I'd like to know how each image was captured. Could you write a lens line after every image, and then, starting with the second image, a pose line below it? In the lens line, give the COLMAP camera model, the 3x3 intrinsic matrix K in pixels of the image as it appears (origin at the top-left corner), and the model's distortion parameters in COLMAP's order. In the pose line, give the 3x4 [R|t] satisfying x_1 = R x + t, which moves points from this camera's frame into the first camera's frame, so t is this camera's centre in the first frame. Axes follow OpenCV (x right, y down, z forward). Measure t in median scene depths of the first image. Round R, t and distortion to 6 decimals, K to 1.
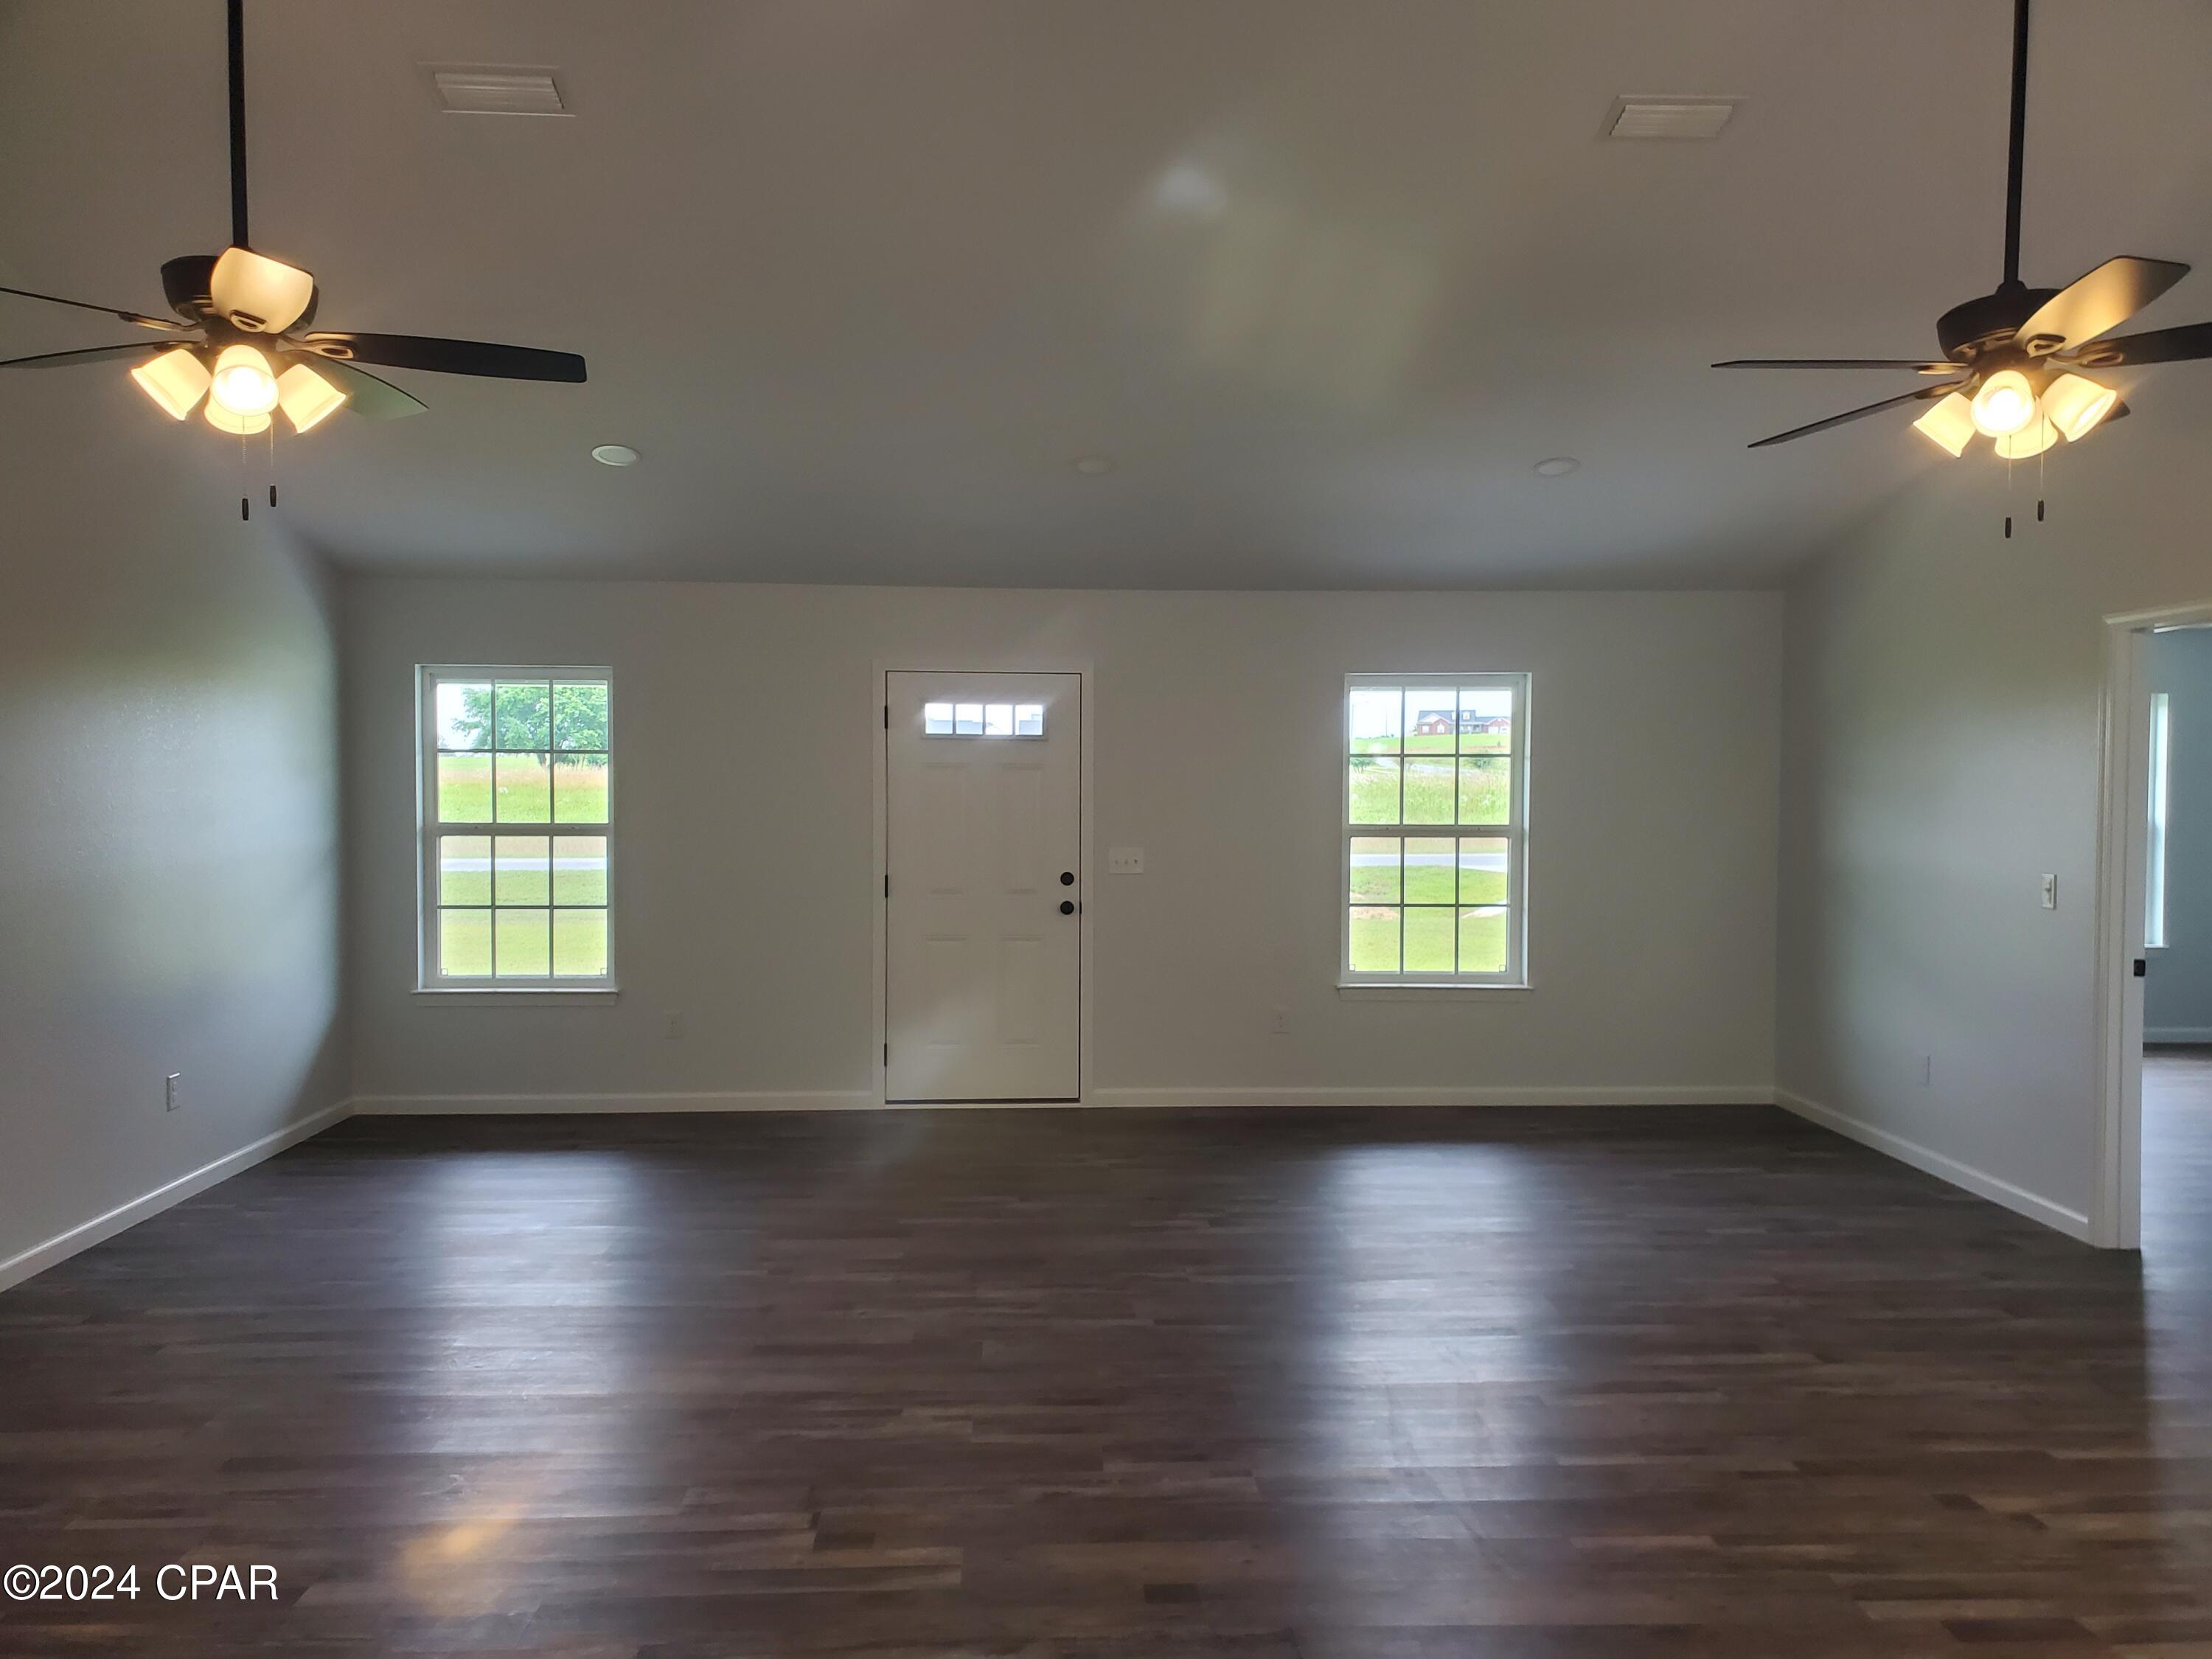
lens RADIAL K [[1737.5, 0, 1106.3], [0, 1737.5, 830.3], [0, 0, 1]] dist [0.006891, 0.005352]
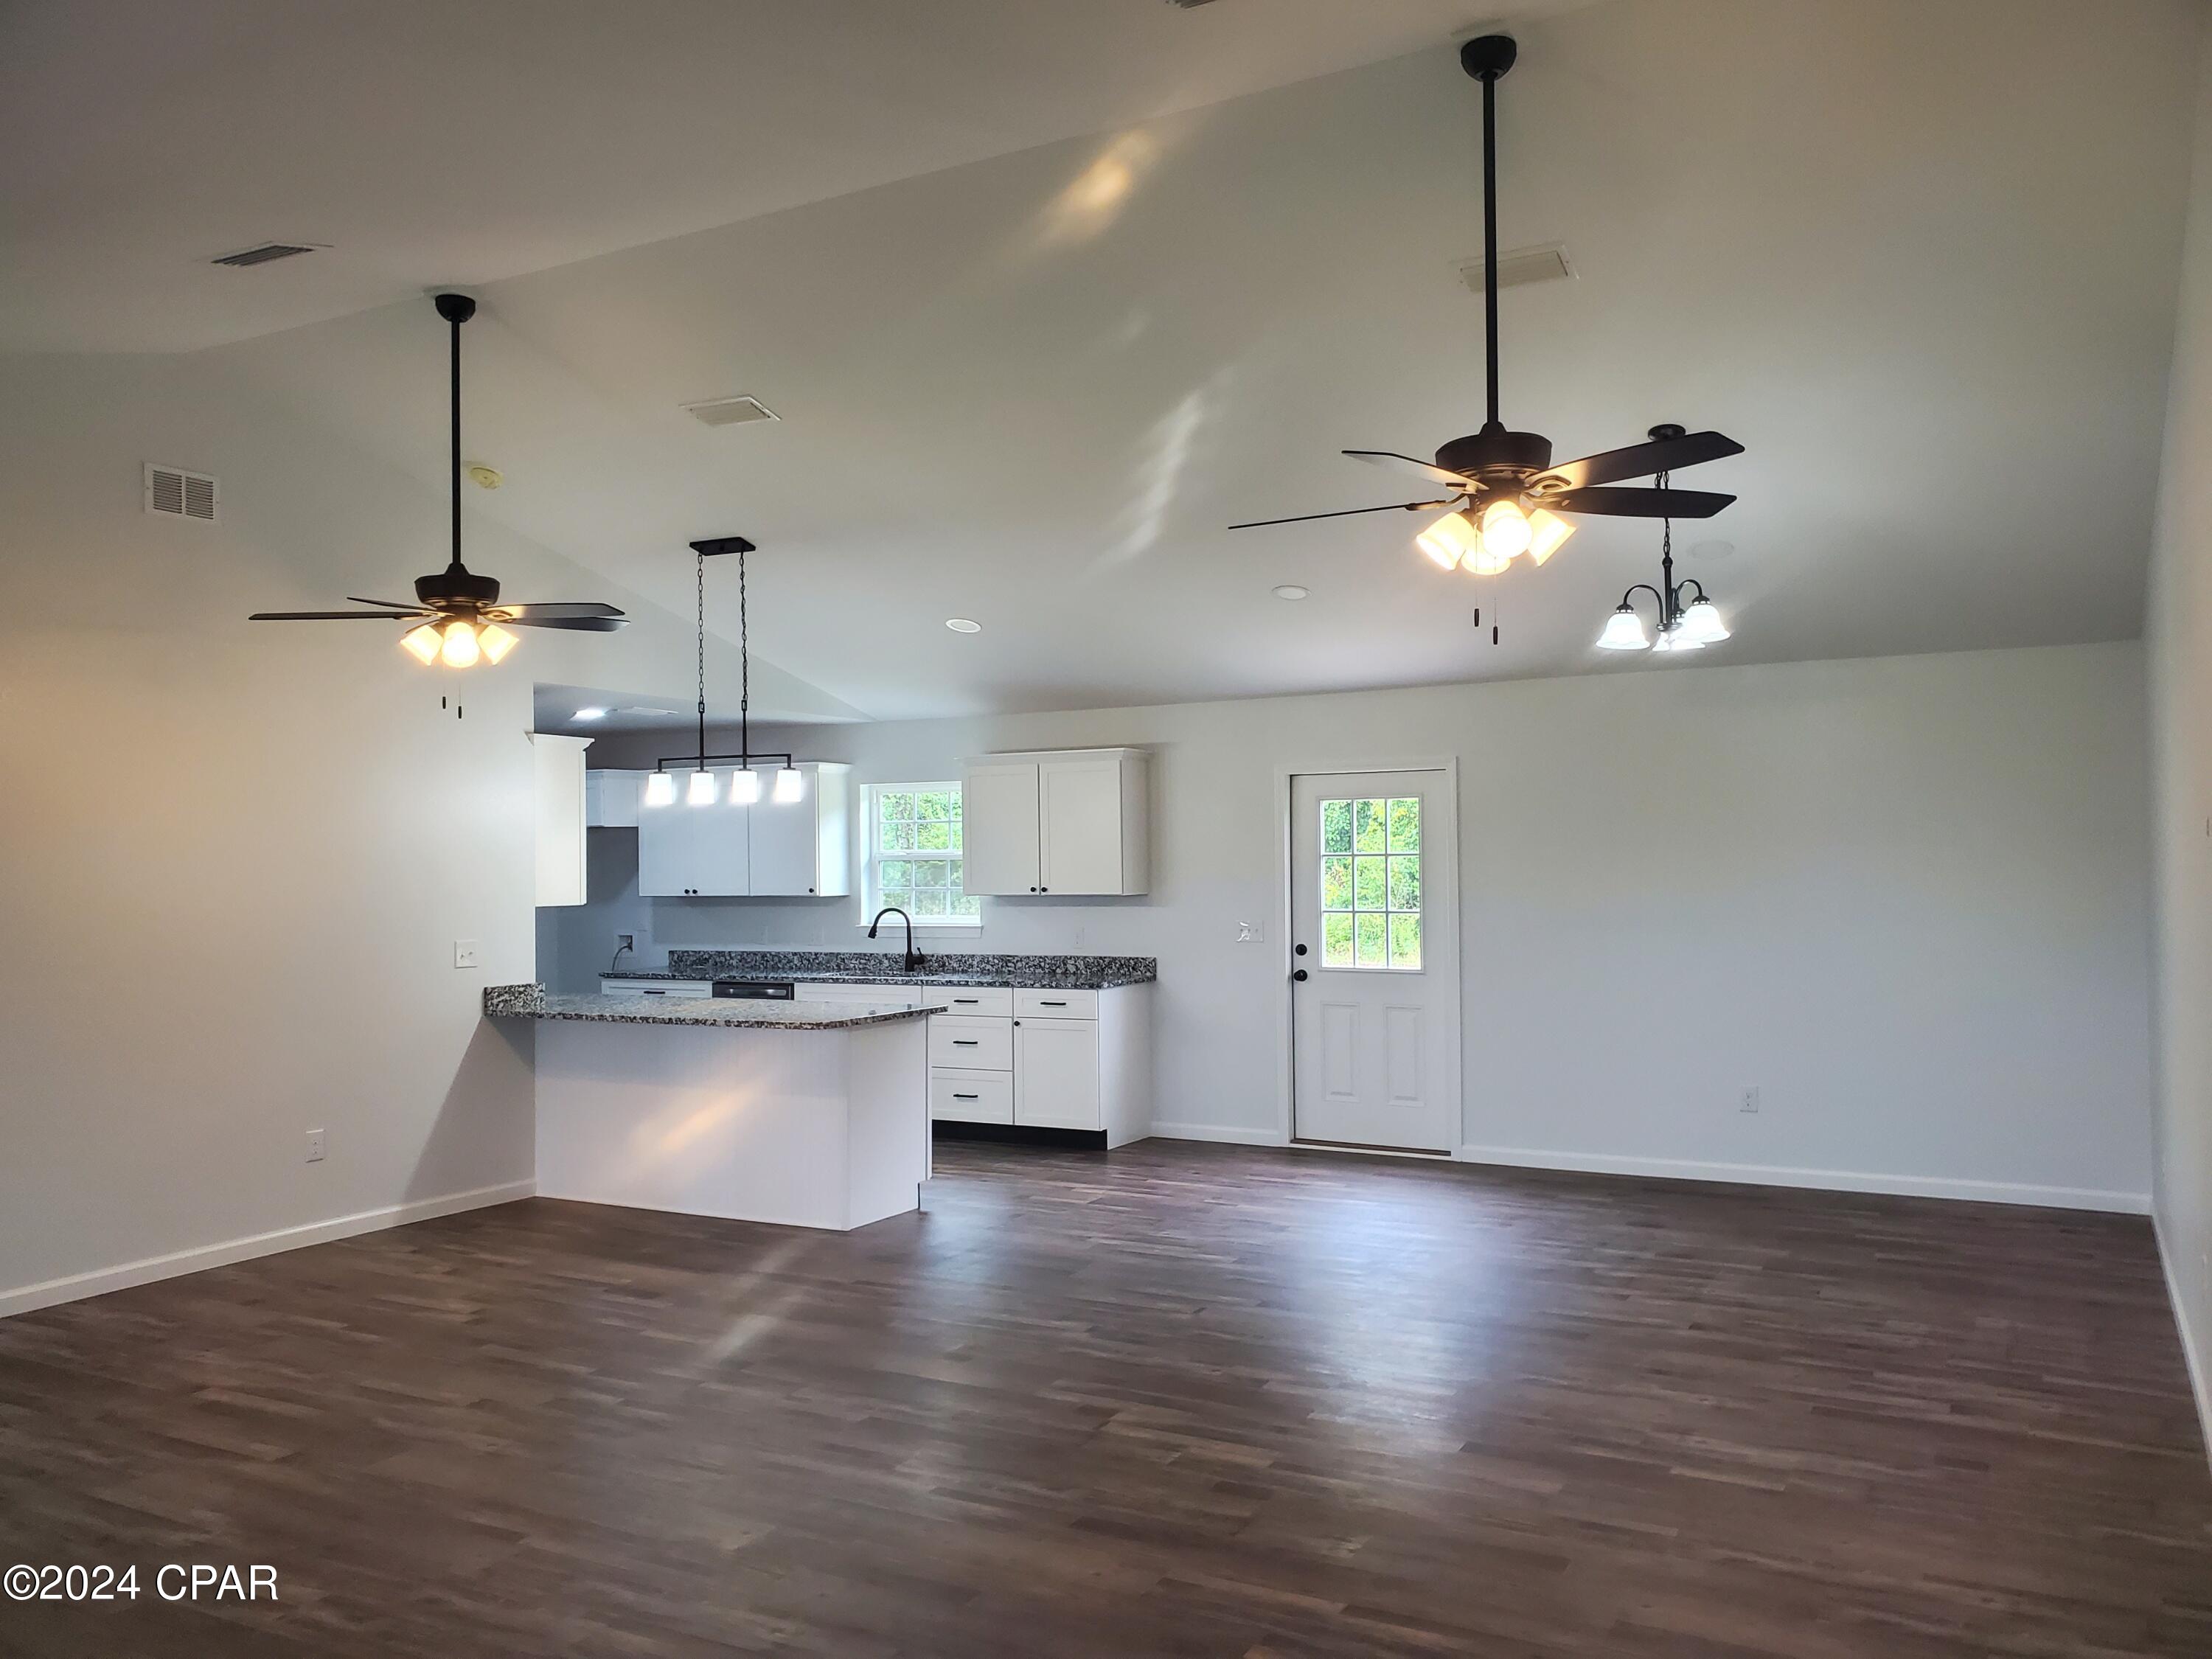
lens RADIAL K [[1737.5, 0, 1106.9], [0, 1737.5, 830.3], [0, 0, 1]] dist [0.006891, 0.005352]
pose [[-0.852173, 0.015084, 0.523043, -0.810229], [0.023877, 0.999664, 0.010073, -0.062957], [-0.522715, 0.021073, -0.852247, 1.972505]]
